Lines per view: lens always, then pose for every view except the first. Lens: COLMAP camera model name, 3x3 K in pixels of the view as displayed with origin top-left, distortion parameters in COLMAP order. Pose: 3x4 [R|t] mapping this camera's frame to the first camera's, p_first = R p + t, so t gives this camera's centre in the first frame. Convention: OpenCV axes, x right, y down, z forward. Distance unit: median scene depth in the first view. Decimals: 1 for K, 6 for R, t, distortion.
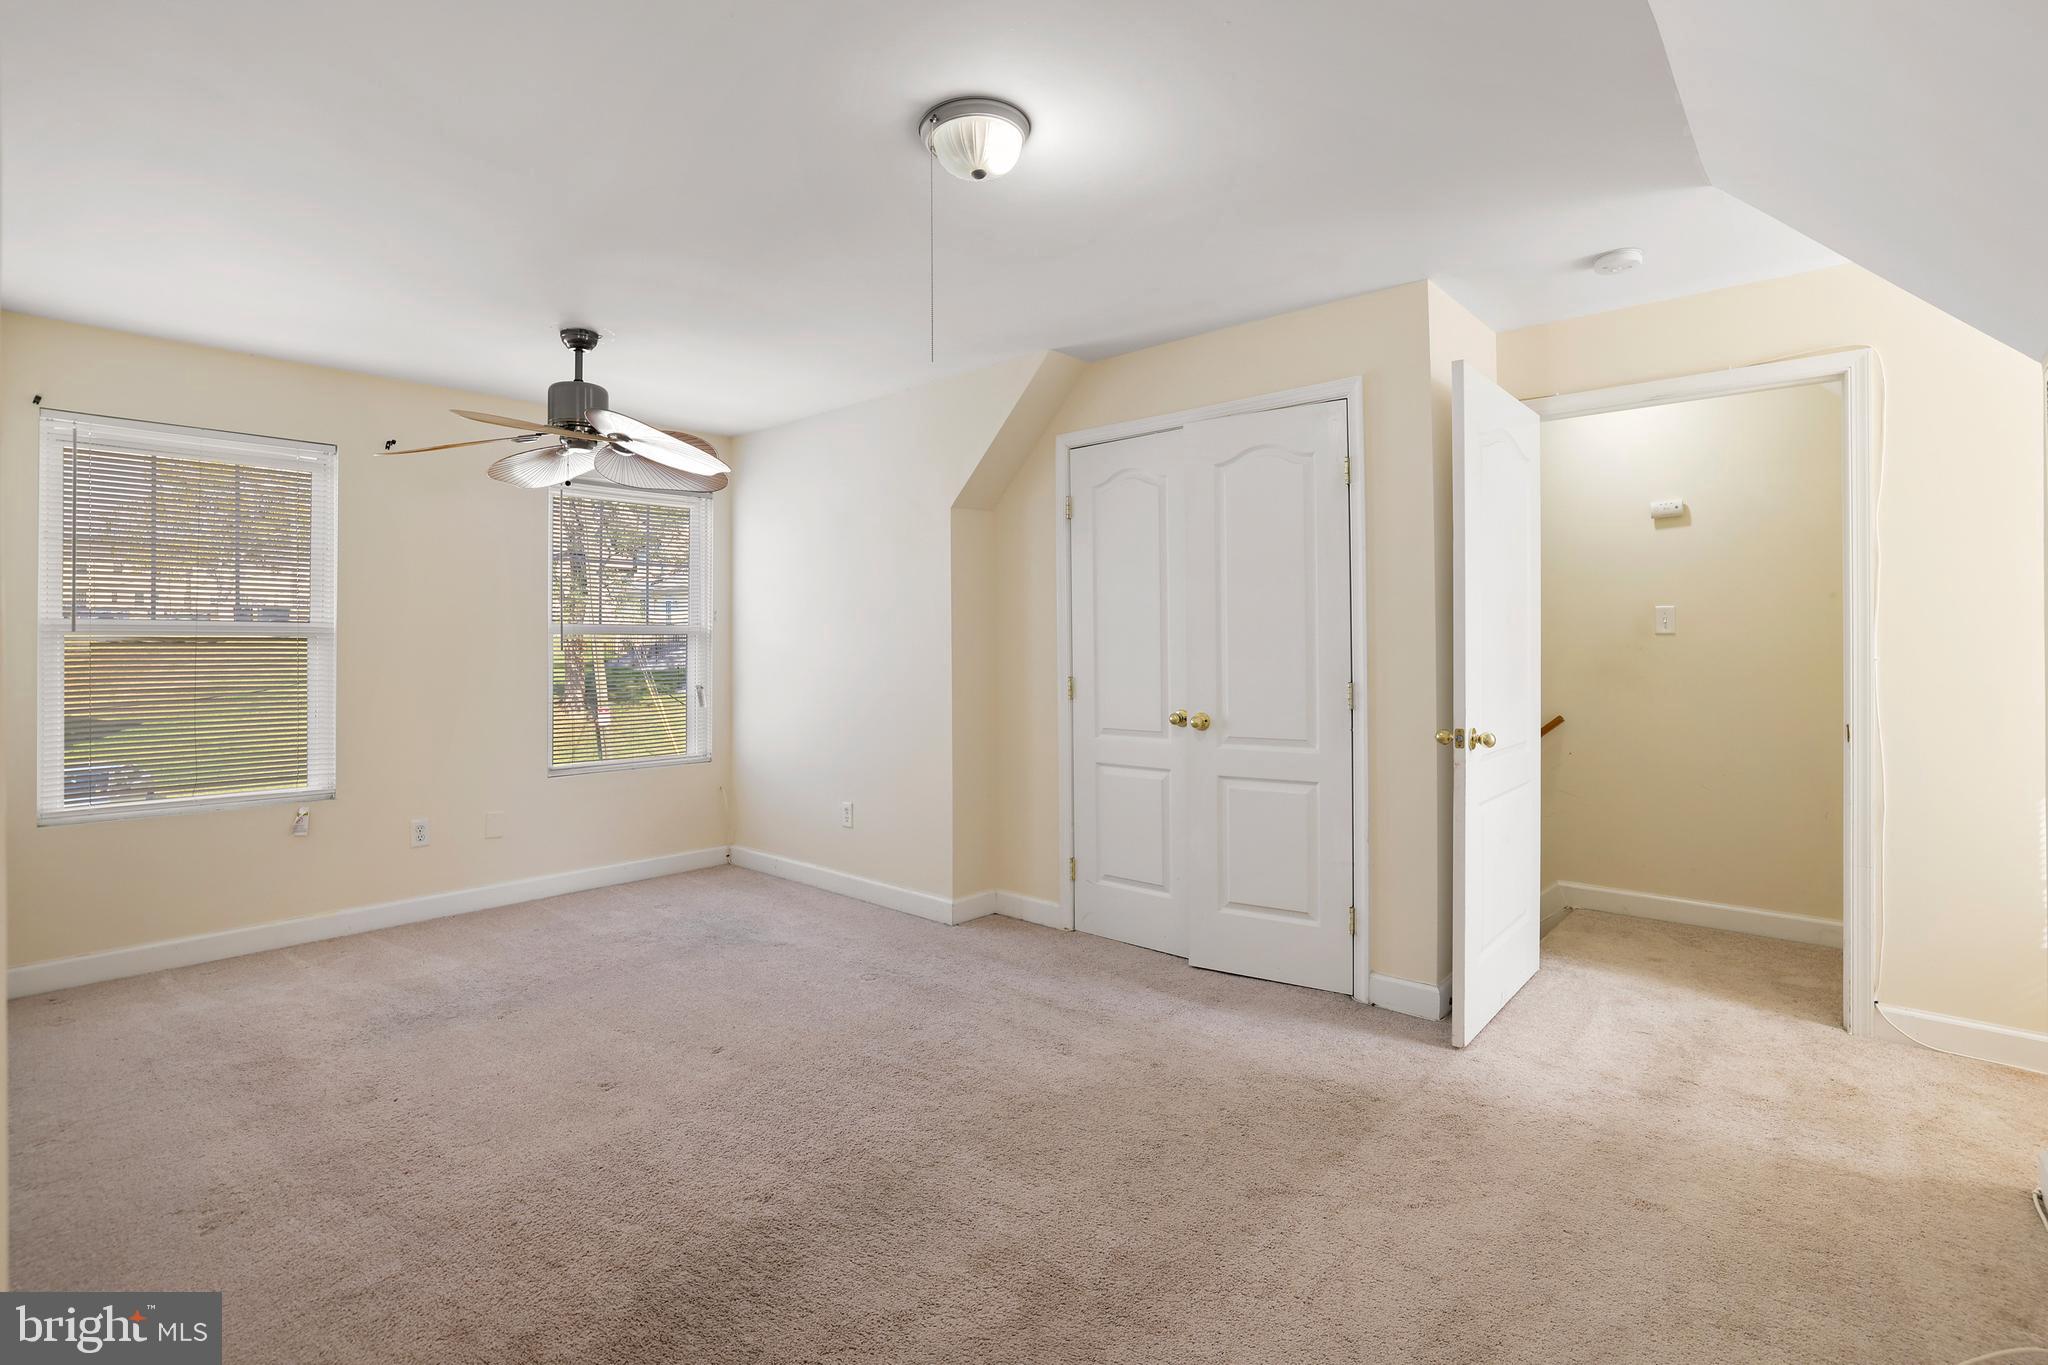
lens RADIAL K [[966.2, 0, 1019.7], [0, 966.2, 637.8], [0, 0, 1]] dist [-0.014715, 0.001802]
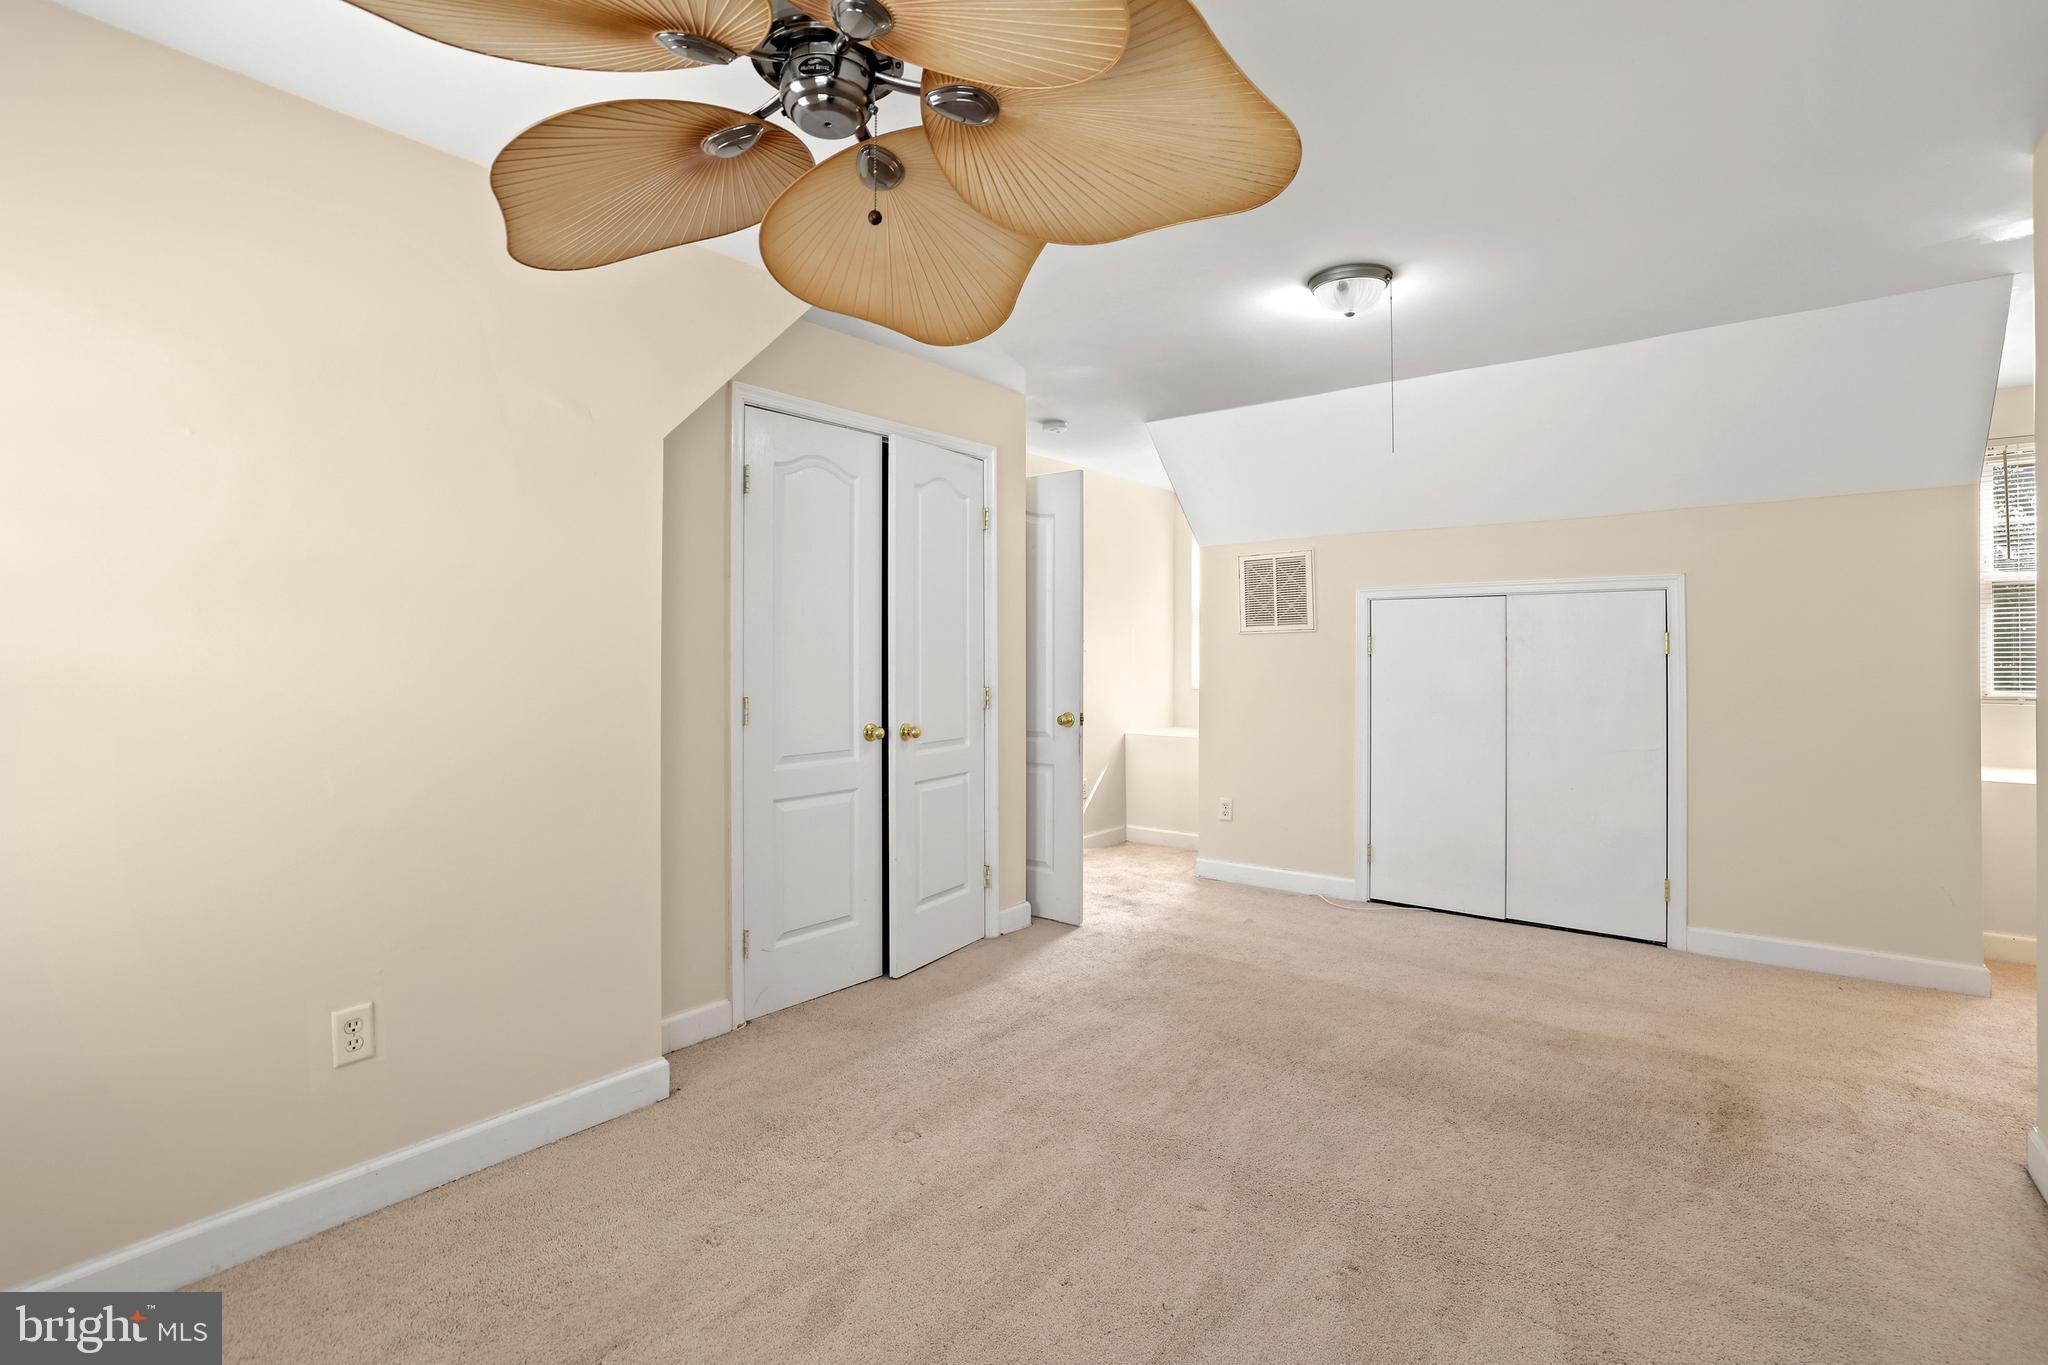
lens RADIAL K [[966.2, 0, 1023.4], [0, 966.2, 632.4], [0, 0, 1]] dist [-0.014715, 0.001802]
pose [[-0.060377, 0.029106, 0.997751, -0.838549], [-0.007558, 0.999533, -0.029615, 0.010847], [-0.998147, -0.009329, -0.060129, 0.935590]]
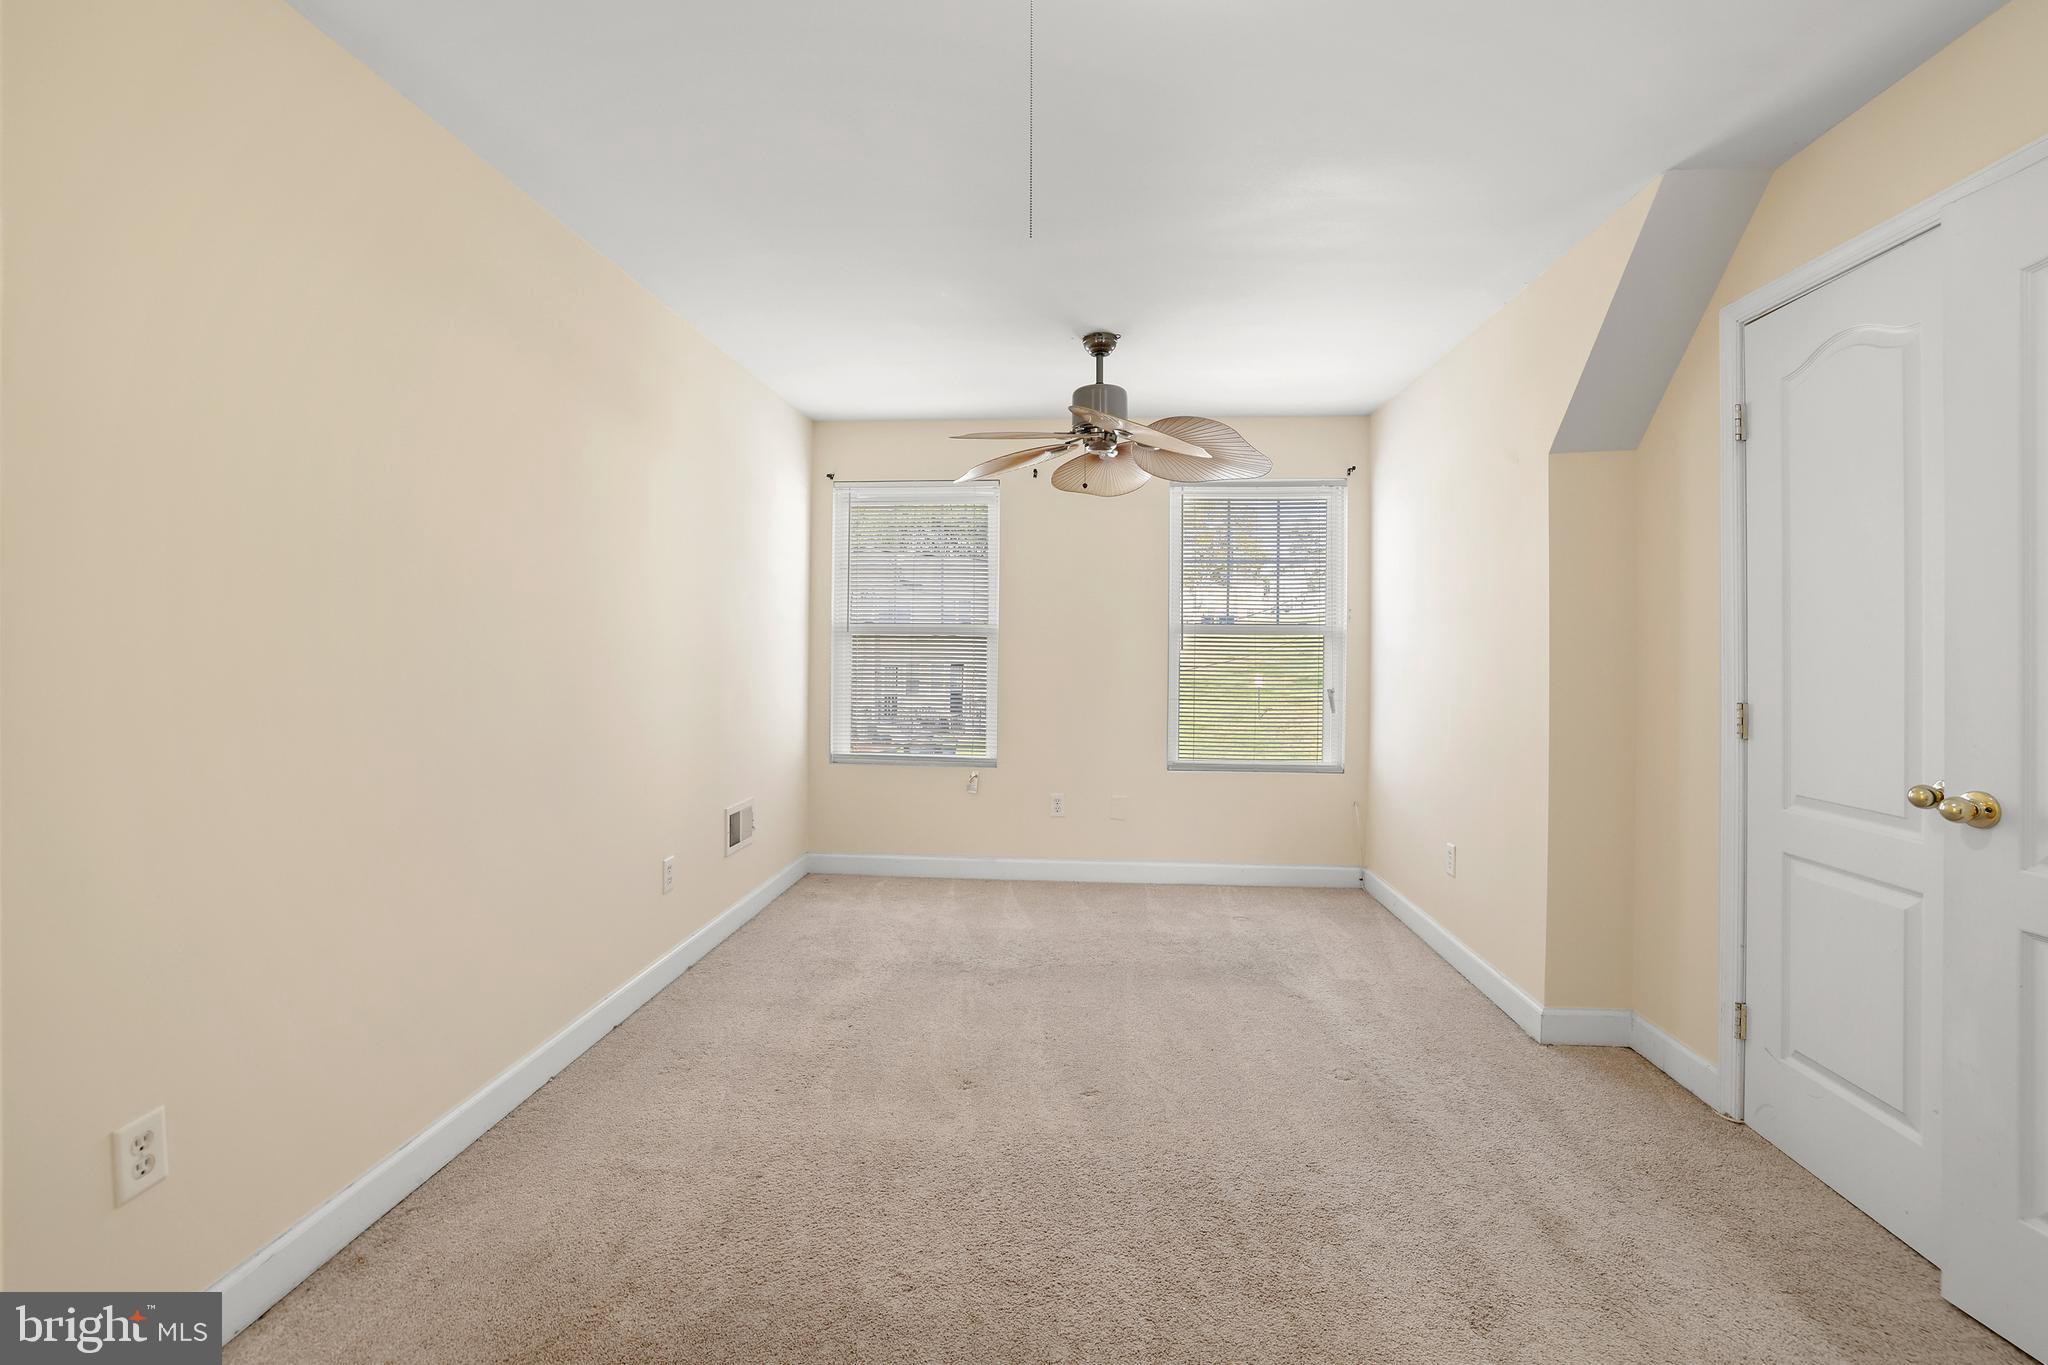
lens RADIAL K [[900.0, 0, 1013.8], [0, 900.0, 644.4], [0, 0, 1]] dist [-0.048953, 0.016360]
pose [[0.604948, 0.007562, -0.796229, 0.240914], [-0.004036, 0.999971, 0.006431, 0.002745], [0.796254, -0.000677, 0.604962, 0.349137]]
